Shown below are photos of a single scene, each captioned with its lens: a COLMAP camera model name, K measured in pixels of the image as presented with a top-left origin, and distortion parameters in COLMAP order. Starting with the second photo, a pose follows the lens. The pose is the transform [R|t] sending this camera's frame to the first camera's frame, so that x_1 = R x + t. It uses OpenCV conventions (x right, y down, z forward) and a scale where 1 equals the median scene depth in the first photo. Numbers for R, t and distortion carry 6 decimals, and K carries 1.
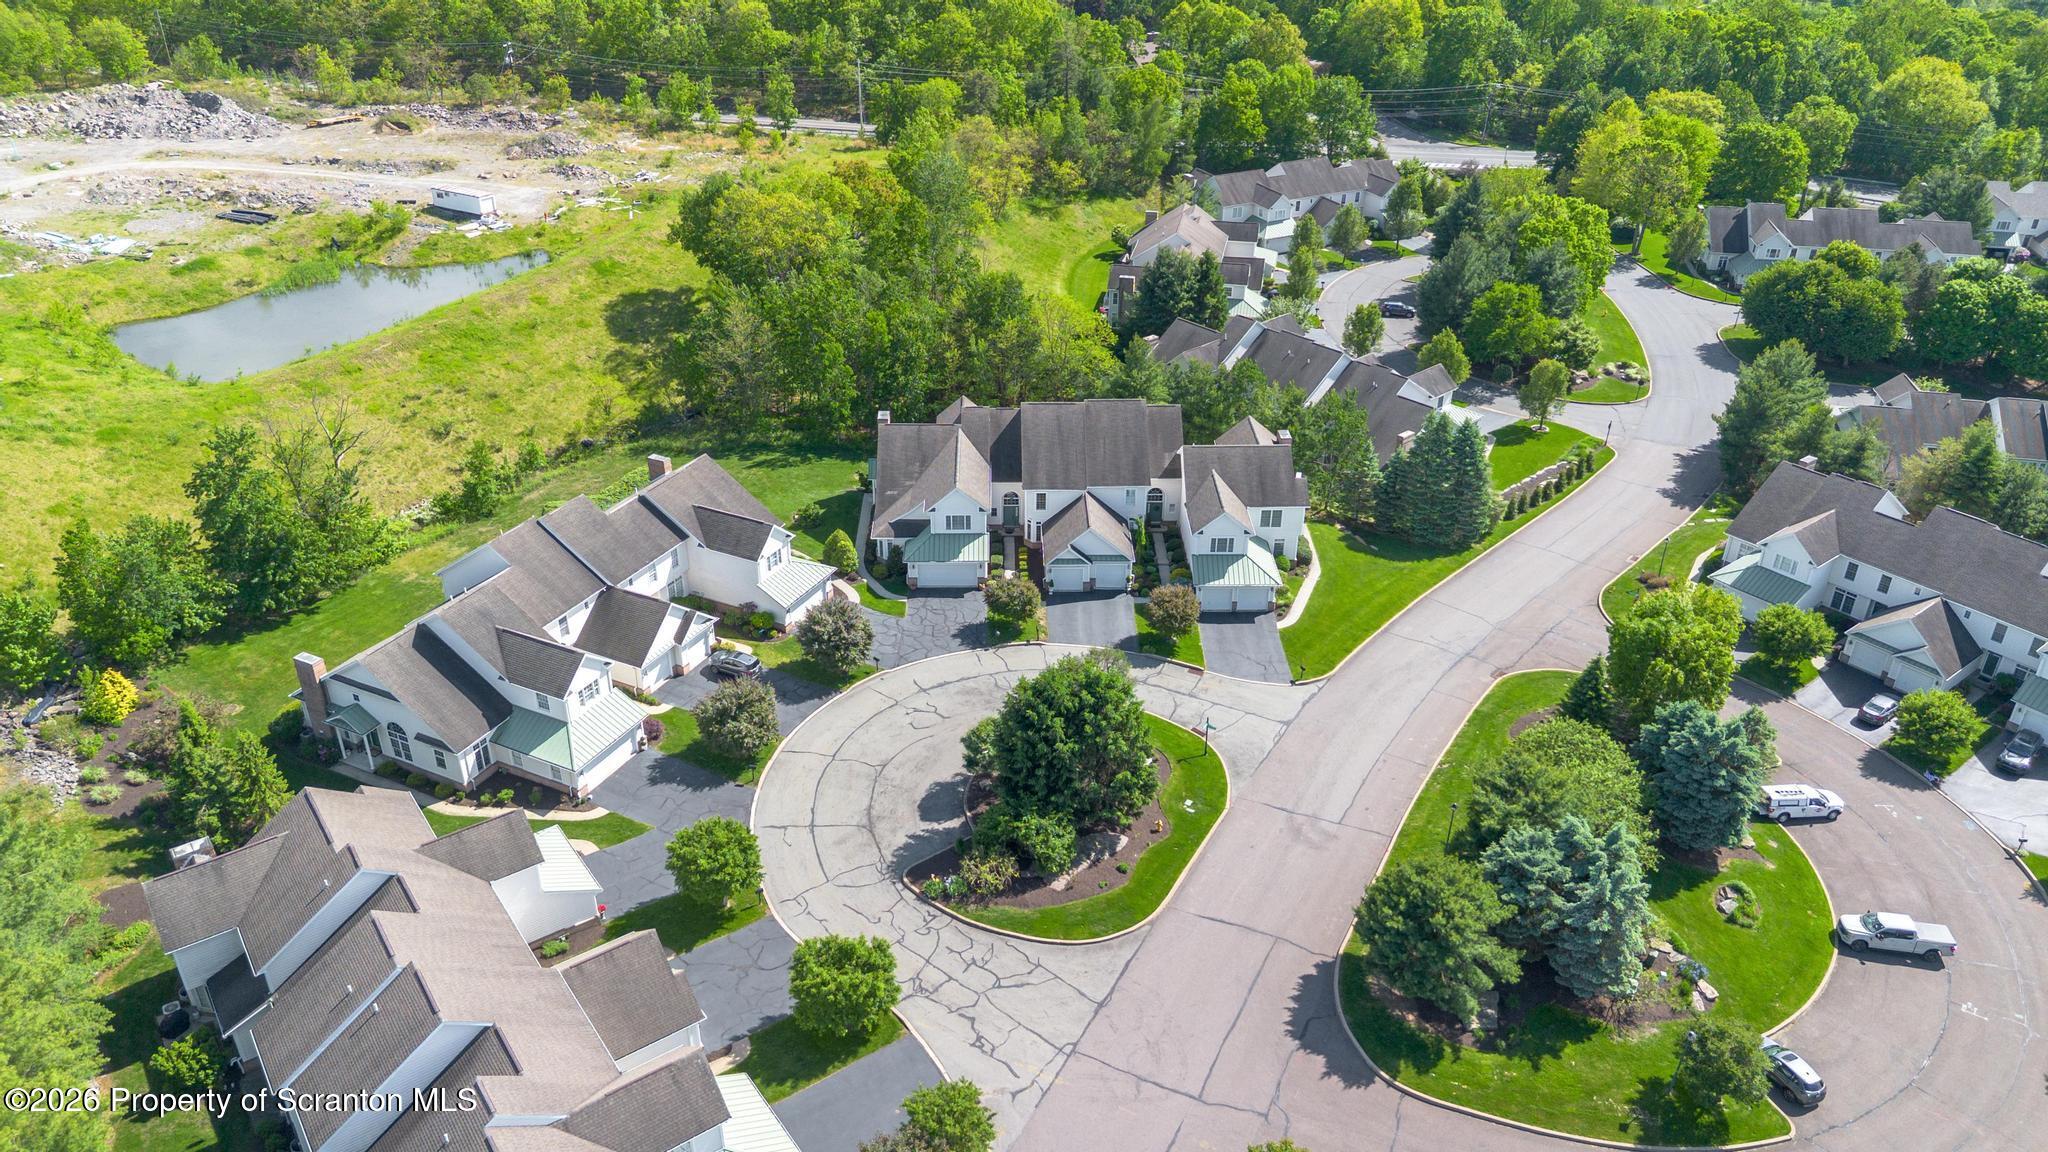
lens RADIAL K [[1479.5, 0, 1023.1], [0, 1479.5, 585.7], [0, 0, 1]] dist [0.075392, -0.081380]
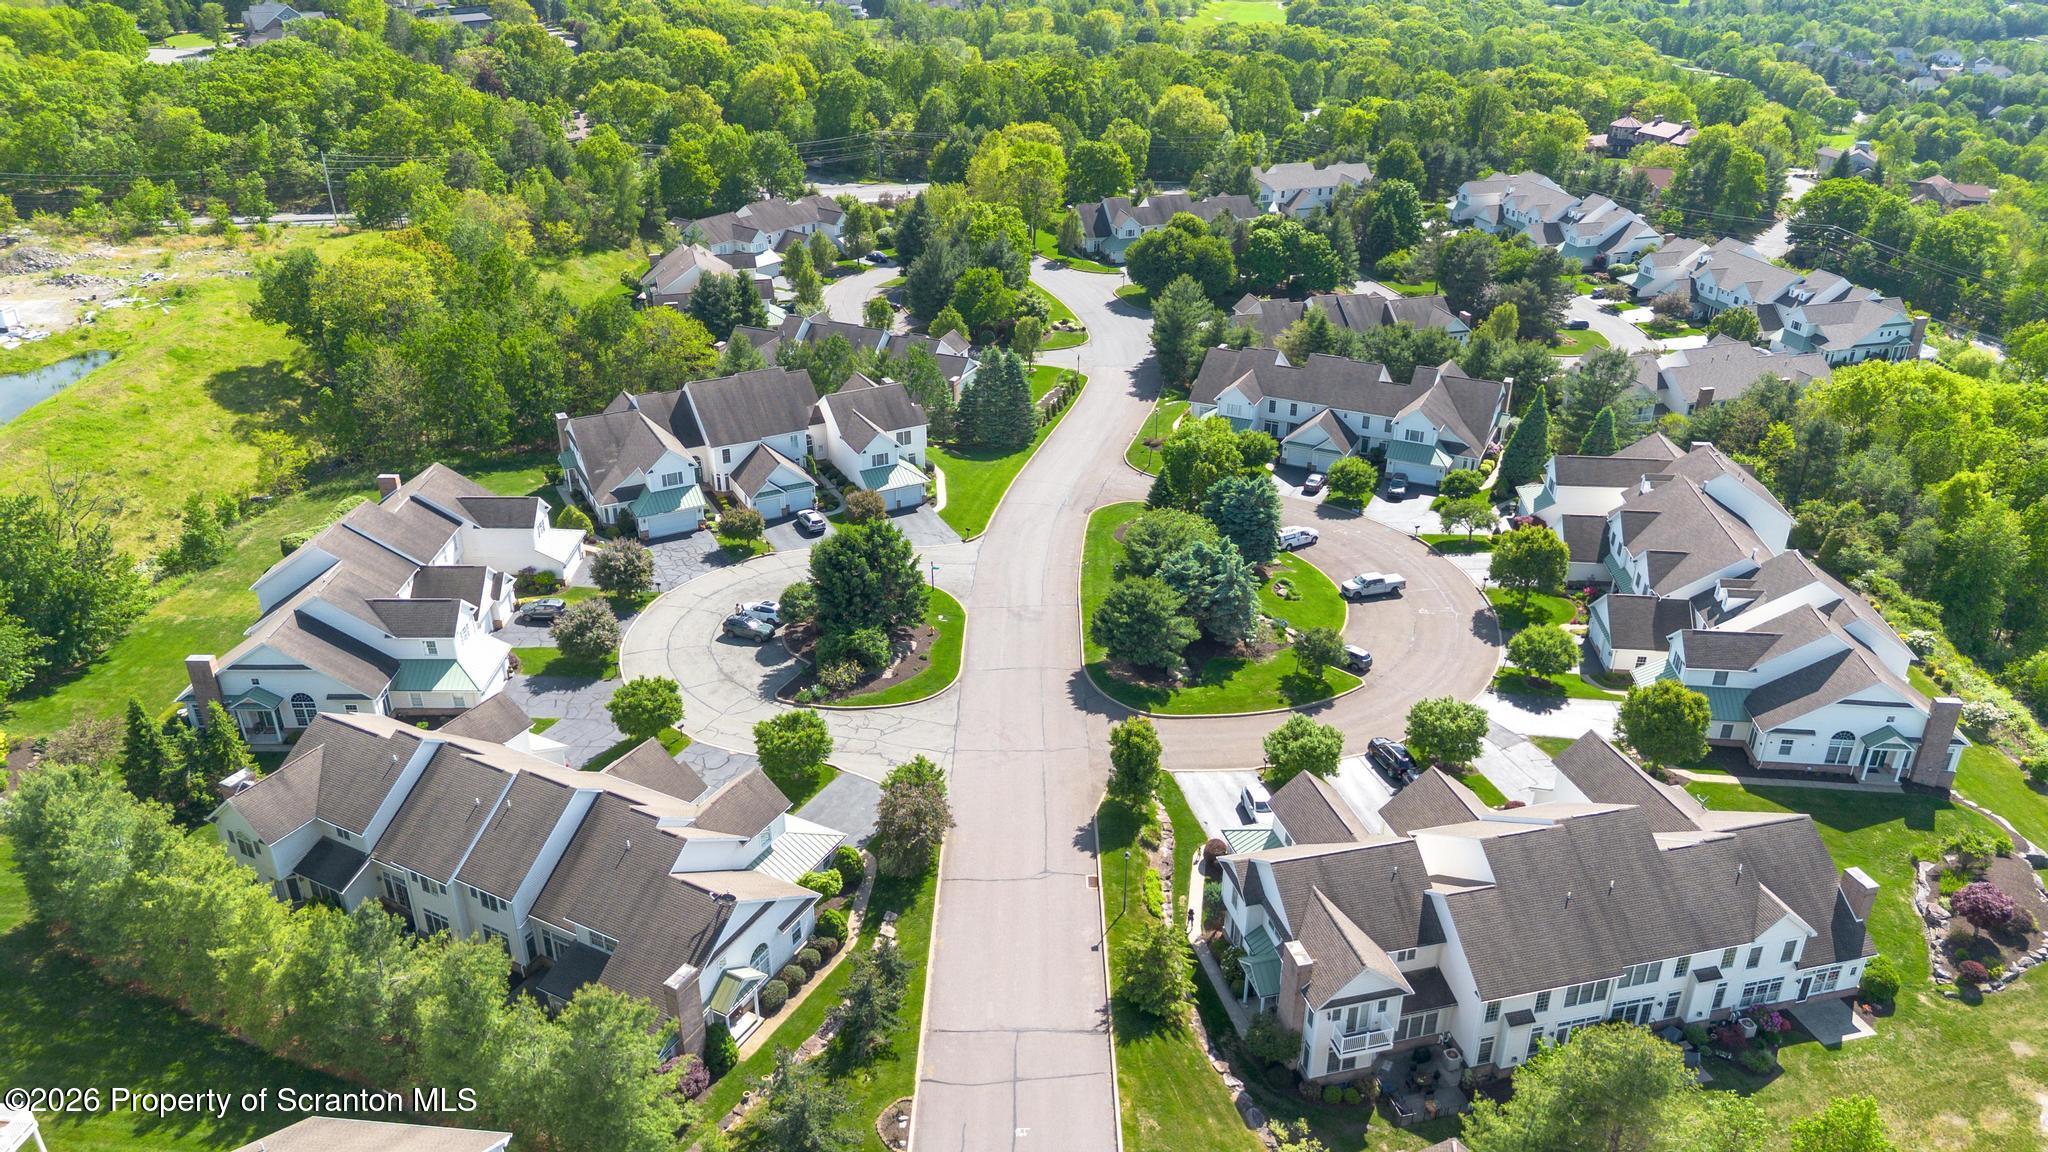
lens RADIAL K [[1443.2, 0, 1032.7], [0, 1443.2, 601.2], [0, 0, 1]] dist [0.076749, -0.083138]
pose [[0.894848, -0.213851, 0.391811, -0.257439], [0.227464, 0.973713, 0.011953, 0.104255], [-0.384068, 0.078426, 0.919968, -0.207906]]
